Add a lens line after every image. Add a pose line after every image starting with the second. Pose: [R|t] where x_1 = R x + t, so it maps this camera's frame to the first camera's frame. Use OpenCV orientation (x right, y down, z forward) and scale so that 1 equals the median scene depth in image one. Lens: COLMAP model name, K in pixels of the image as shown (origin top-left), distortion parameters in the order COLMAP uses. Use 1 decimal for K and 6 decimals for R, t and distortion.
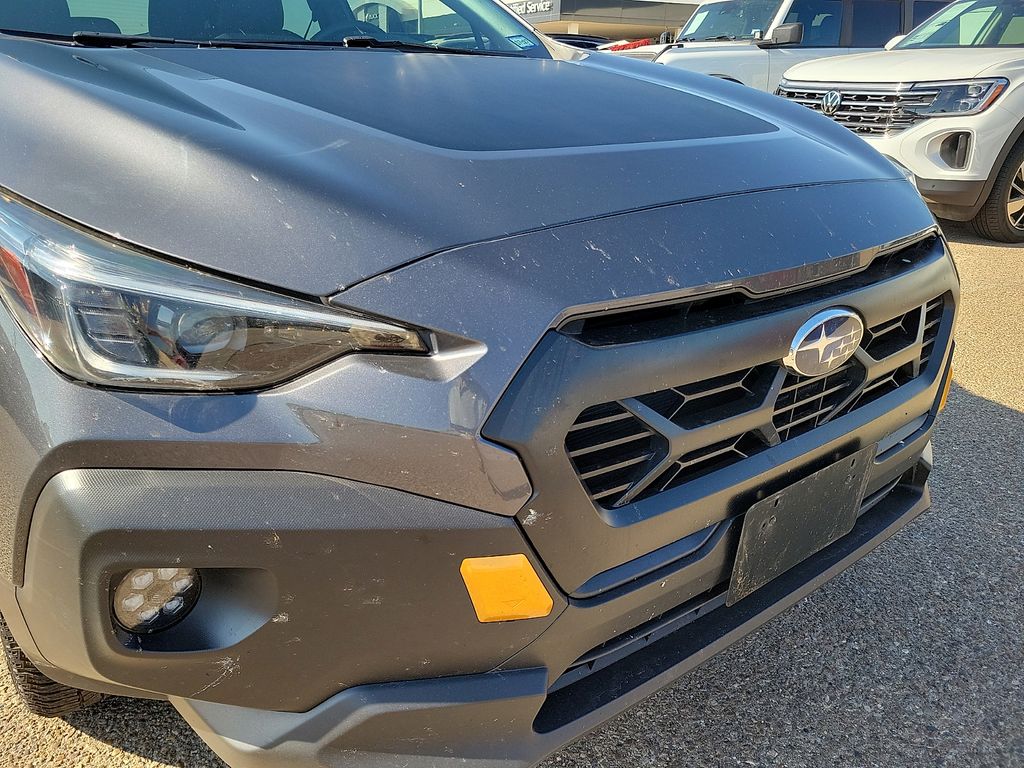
lens RADIAL K [[797.8, 0, 494.6], [0, 797.8, 387.8], [0, 0, 1]] dist [0.035497, 0.000417]
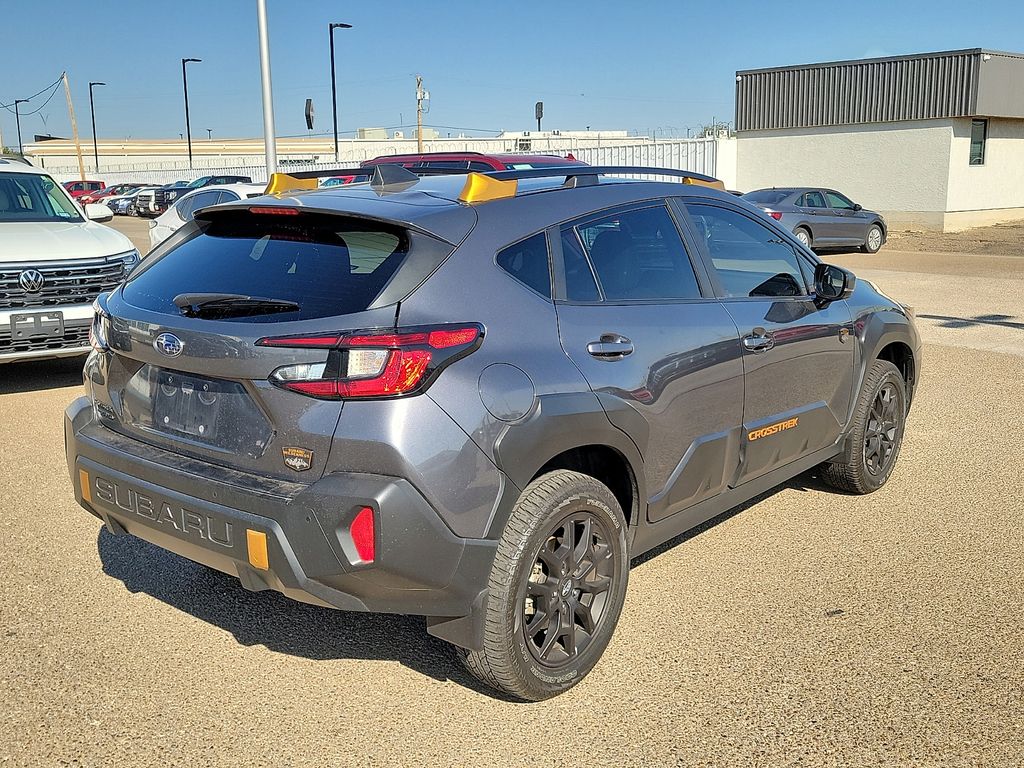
lens RADIAL K [[1013.1, 0, 512.0], [0, 1013.1, 384.0], [0, 0, 1]] dist [0.046373, 0.001843]
pose [[-0.225676, -0.216947, 0.949739, -4.479859], [0.350657, 0.891457, 0.286956, -1.842609], [-0.908906, 0.397792, -0.125106, 3.109177]]
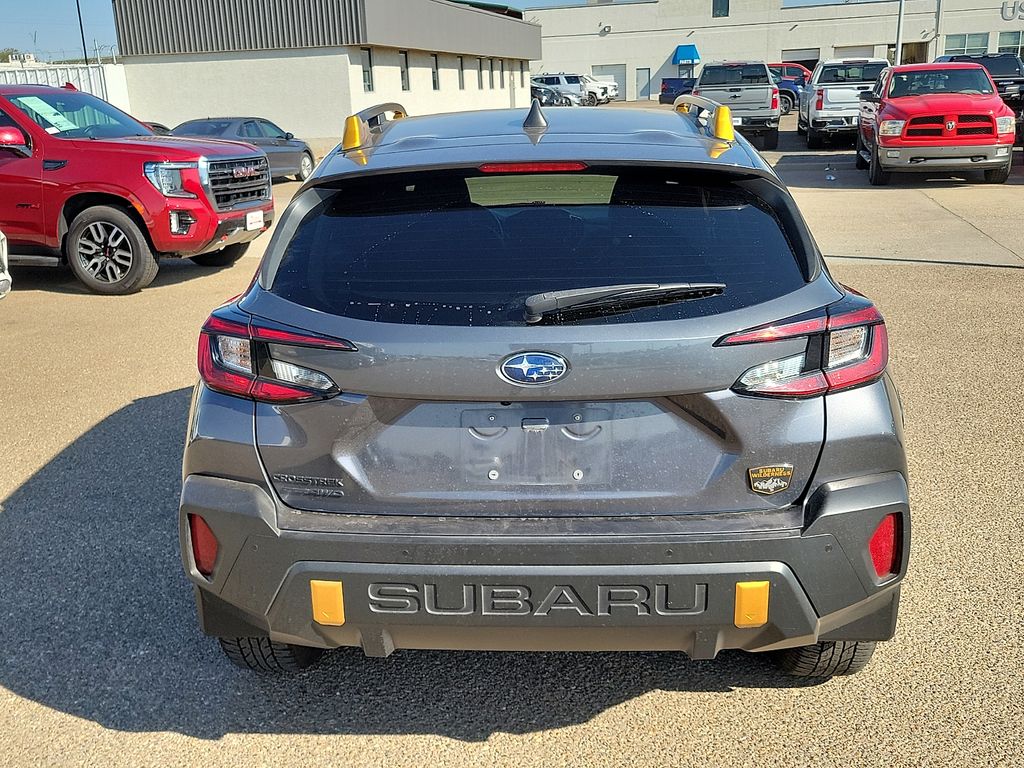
lens RADIAL K [[1012.5, 0, 491.1], [0, 1012.5, 387.4], [0, 0, 1]] dist [0.049269, 0.002739]
pose [[-0.757623, -0.182076, 0.626782, -2.970995], [0.247814, 0.808149, 0.534307, -2.432901], [-0.603817, 0.560128, -0.567152, 4.565821]]
